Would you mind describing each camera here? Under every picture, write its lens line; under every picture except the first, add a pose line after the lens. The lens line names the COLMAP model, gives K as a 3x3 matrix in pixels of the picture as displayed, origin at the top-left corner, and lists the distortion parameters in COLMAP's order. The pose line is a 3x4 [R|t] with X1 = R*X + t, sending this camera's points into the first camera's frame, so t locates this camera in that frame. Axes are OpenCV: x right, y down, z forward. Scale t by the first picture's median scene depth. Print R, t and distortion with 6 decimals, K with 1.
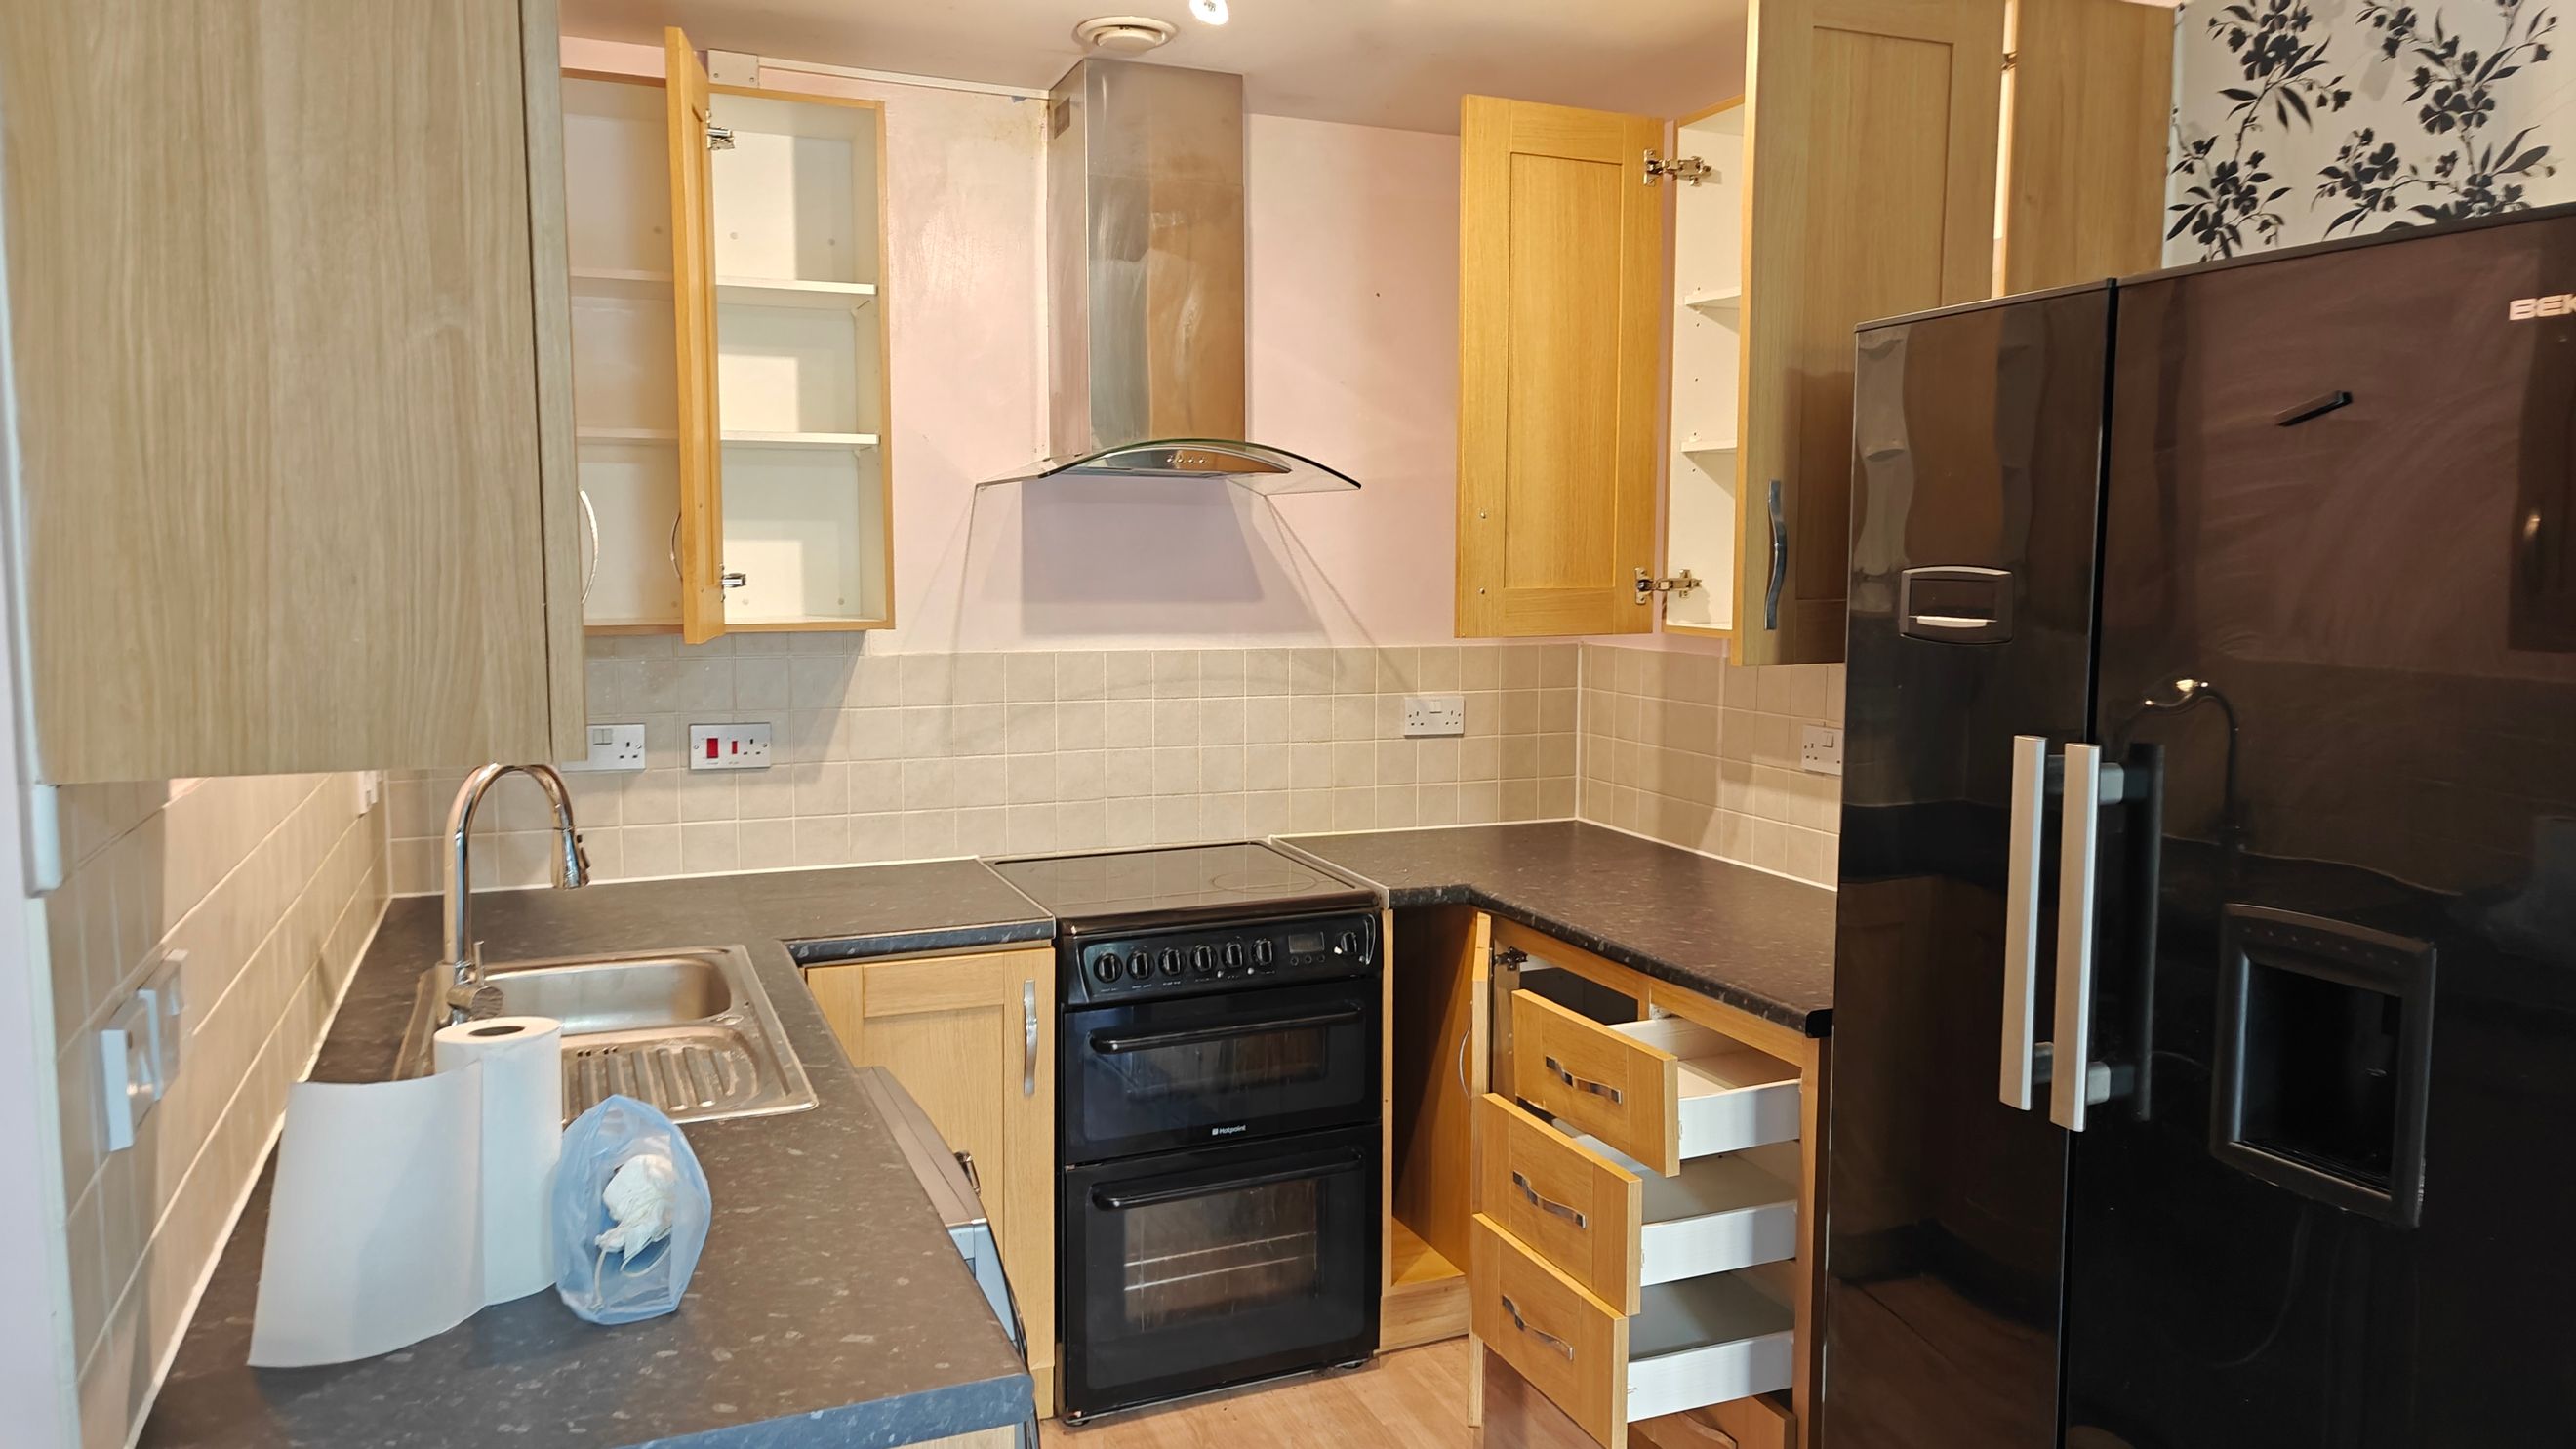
lens RADIAL K [[1764.1, 0, 1288.0], [0, 1764.1, 724.5], [0, 0, 1]] dist [0.037936, -0.043281]
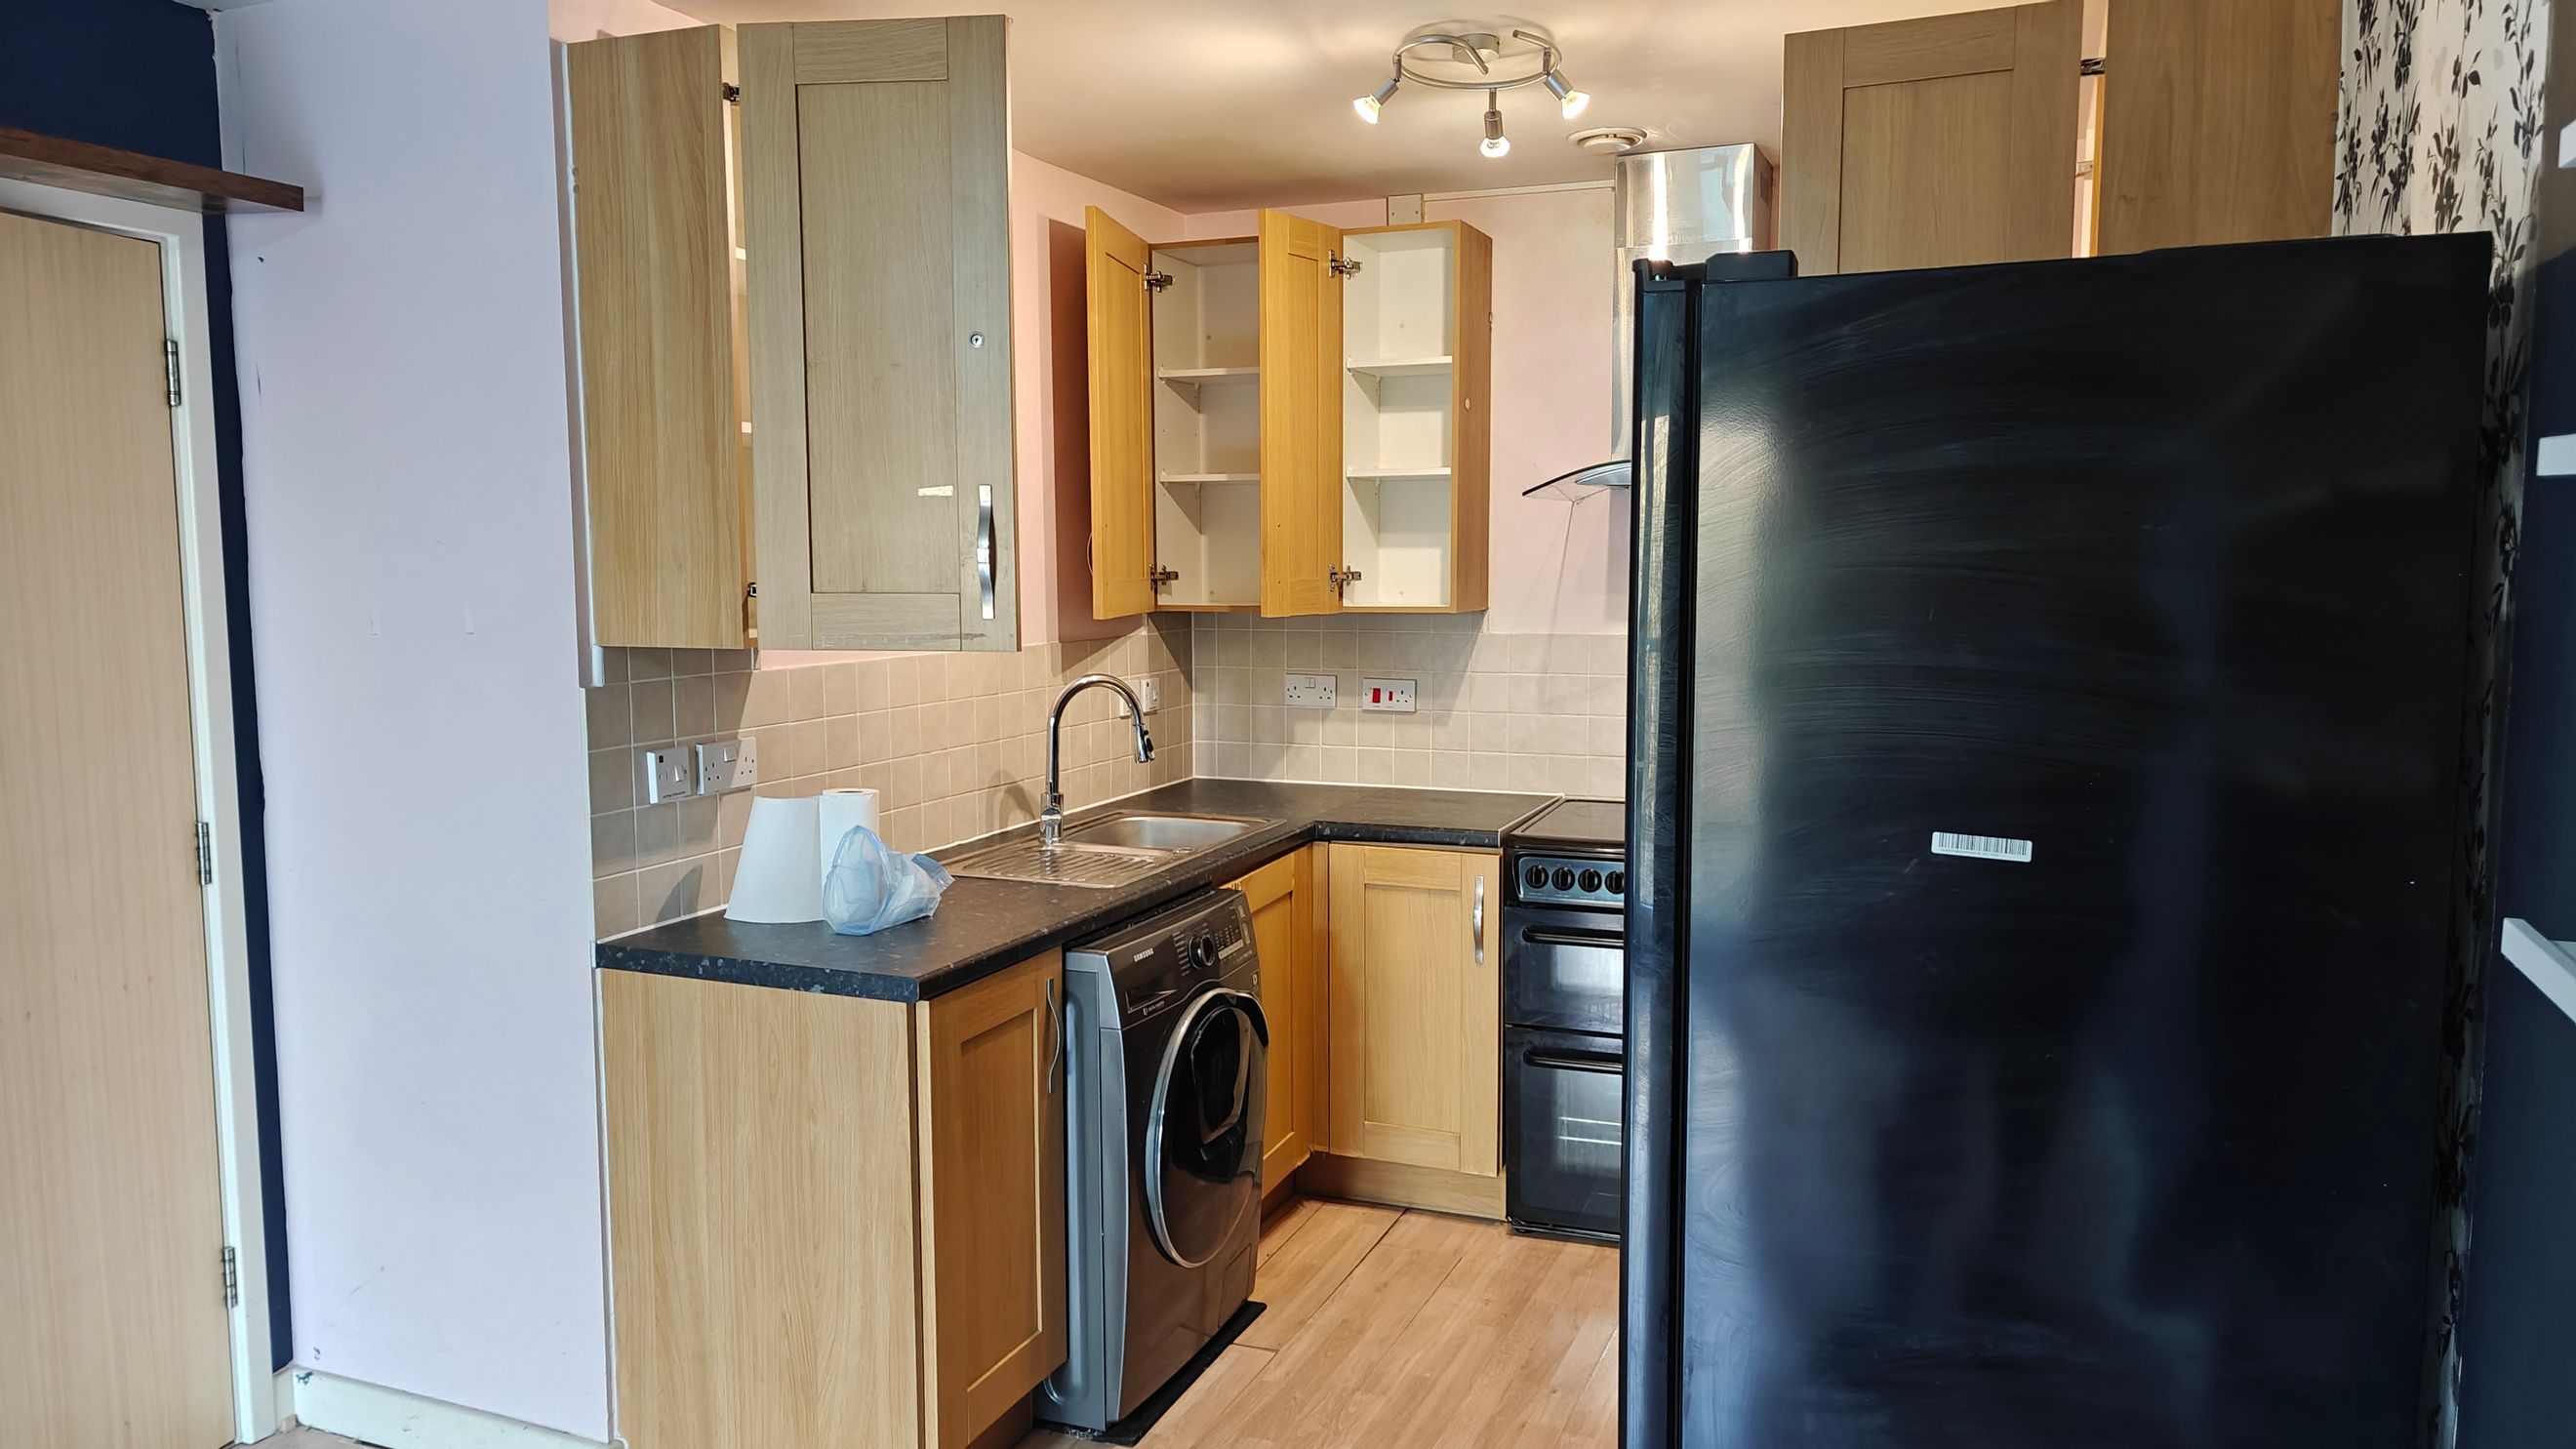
lens RADIAL K [[1746.0, 0, 1273.6], [0, 1746.0, 723.0], [0, 0, 1]] dist [0.066433, -0.076446]
pose [[0.705908, 0.062133, -0.705573, 0.791183], [-0.063743, 0.997676, 0.024082, 0.009230], [0.705429, 0.027975, 0.708228, -0.047981]]
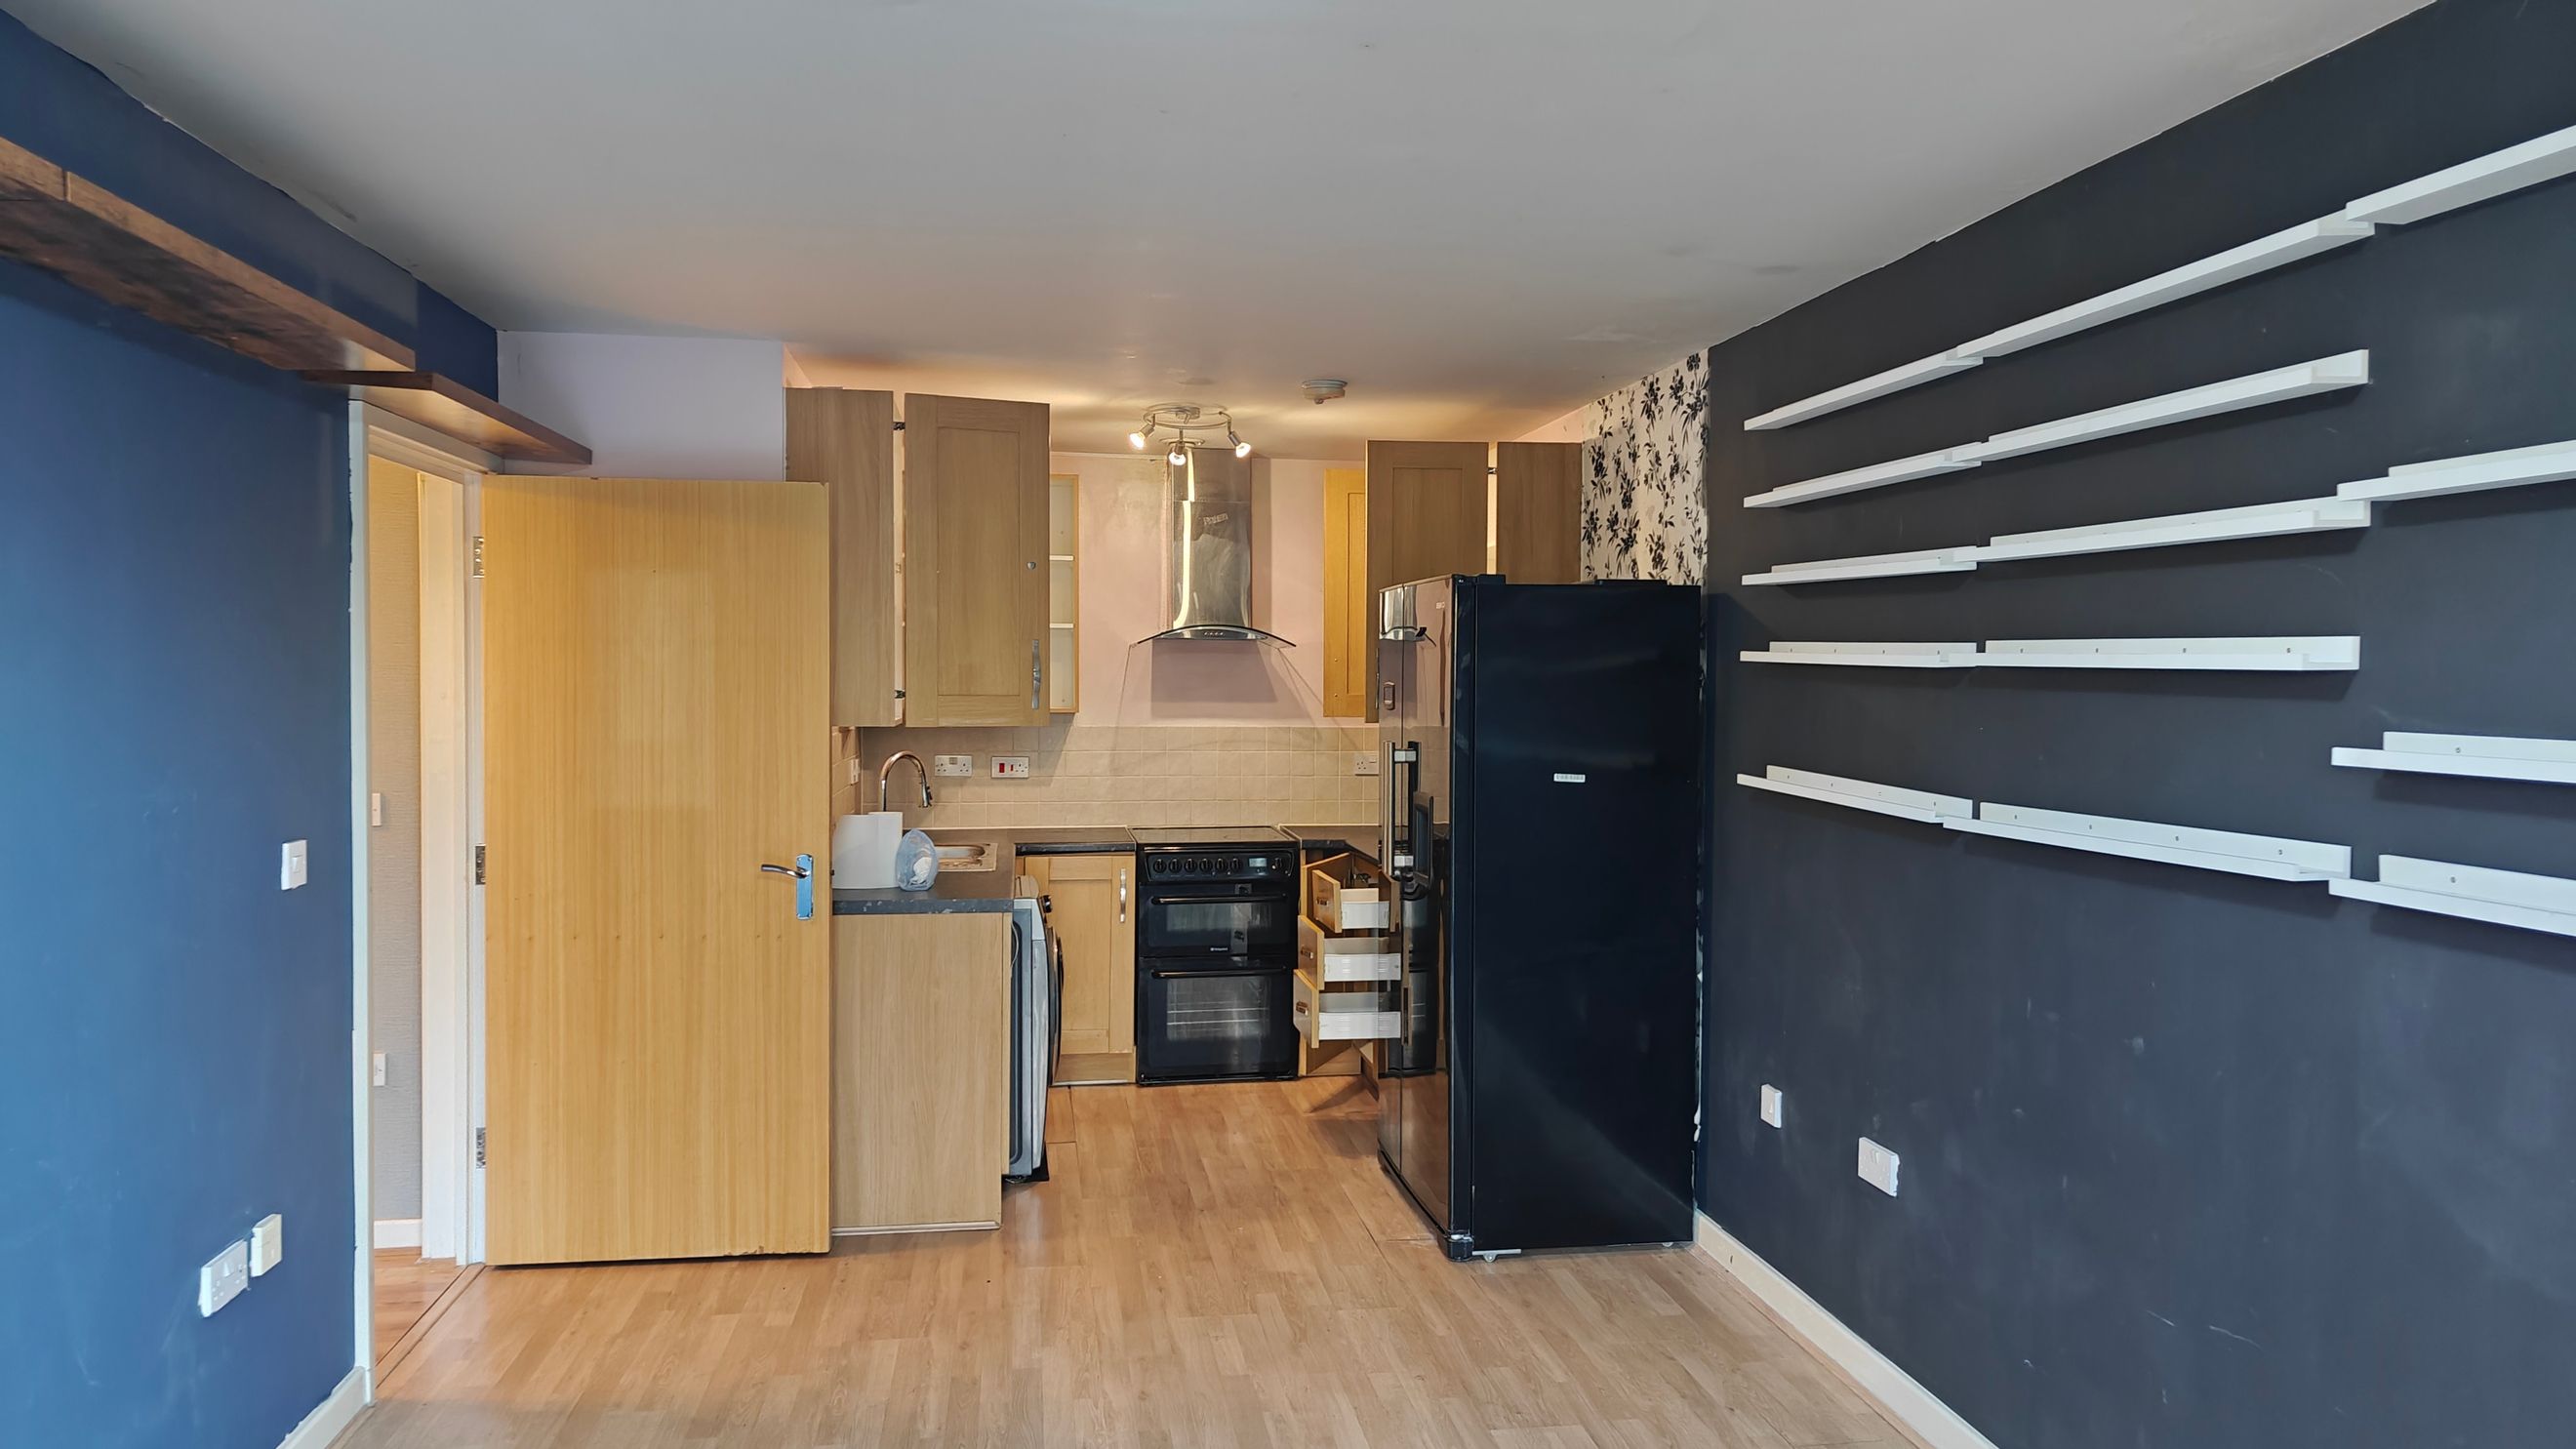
lens RADIAL K [[1746.0, 0, 1273.6], [0, 1746.0, 723.0], [0, 0, 1]] dist [0.066433, -0.076446]
pose [[0.969399, 0.008819, -0.245331, 0.678375], [-0.026880, 0.997159, -0.070366, 0.131989], [0.244013, 0.074807, 0.966882, -1.282125]]
